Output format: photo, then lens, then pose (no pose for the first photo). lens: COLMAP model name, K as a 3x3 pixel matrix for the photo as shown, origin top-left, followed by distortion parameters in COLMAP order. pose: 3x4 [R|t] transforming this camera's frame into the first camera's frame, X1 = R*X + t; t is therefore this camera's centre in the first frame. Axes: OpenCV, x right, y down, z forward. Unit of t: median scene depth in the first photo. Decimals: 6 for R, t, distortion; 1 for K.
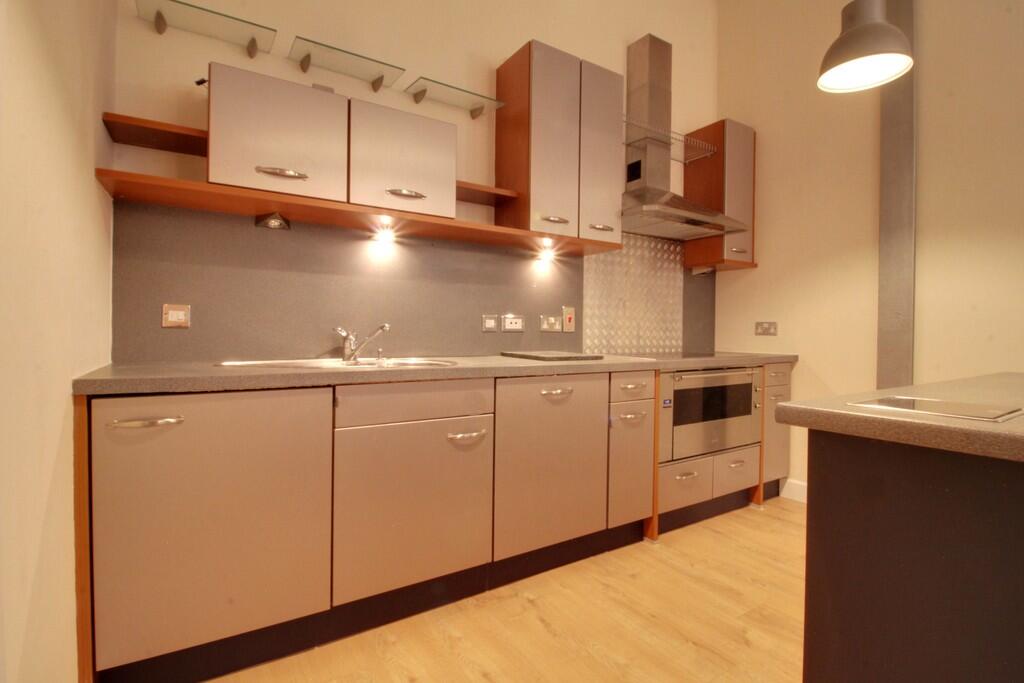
lens RADIAL K [[483.8, 0, 510.7], [0, 483.8, 336.4], [0, 0, 1]] dist [0.001195, -0.015678]
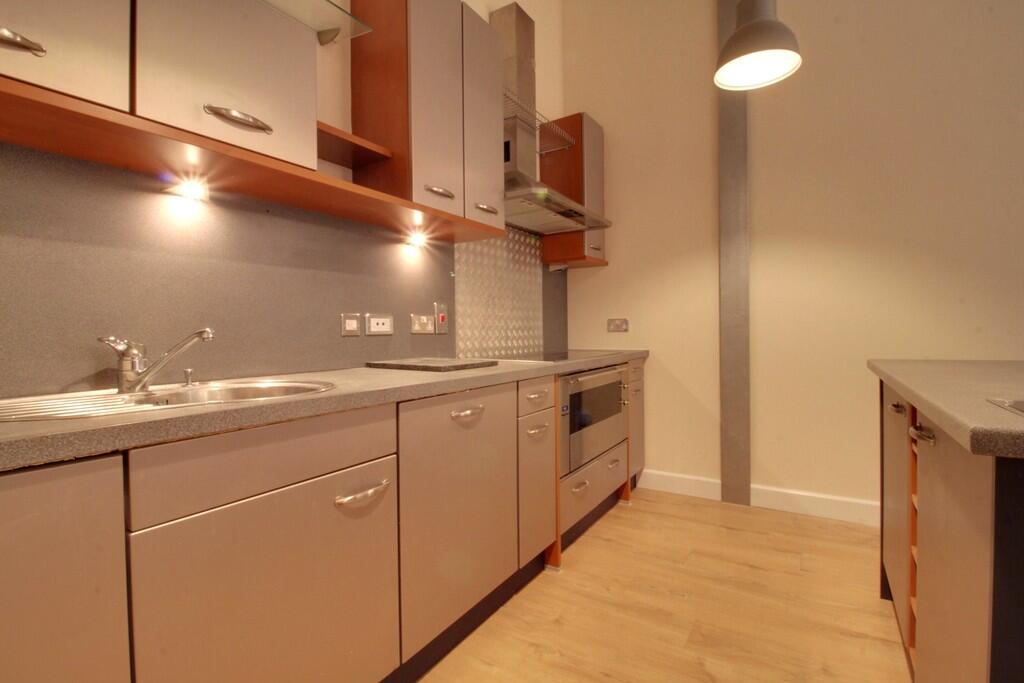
lens RADIAL K [[472.3, 0, 510.3], [0, 472.3, 336.2], [0, 0, 1]] dist [0.000893, -0.014556]
pose [[0.909873, -0.027629, 0.413967, -0.123952], [0.028120, 0.999592, 0.004911, -0.006043], [-0.413934, 0.007173, 0.910279, 0.239632]]
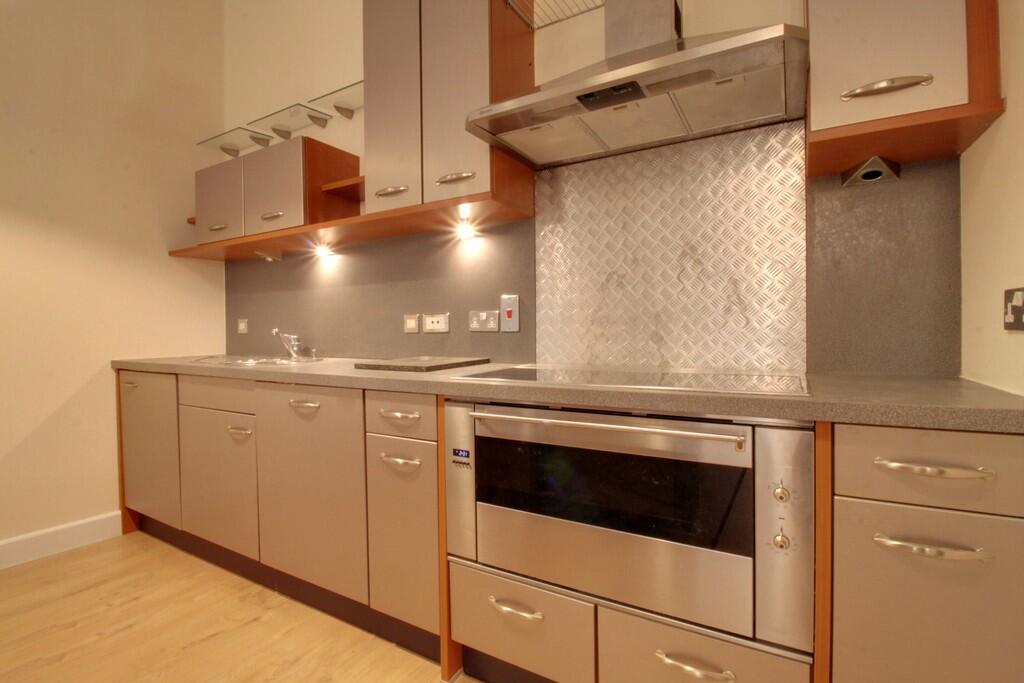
lens RADIAL K [[483.8, 0, 510.7], [0, 483.8, 336.4], [0, 0, 1]] dist [0.001195, -0.015678]
pose [[0.443036, -0.004495, -0.896493, 0.843803], [0.005895, 0.999980, -0.002101, -0.000888], [0.896485, -0.004354, 0.443054, 0.785828]]
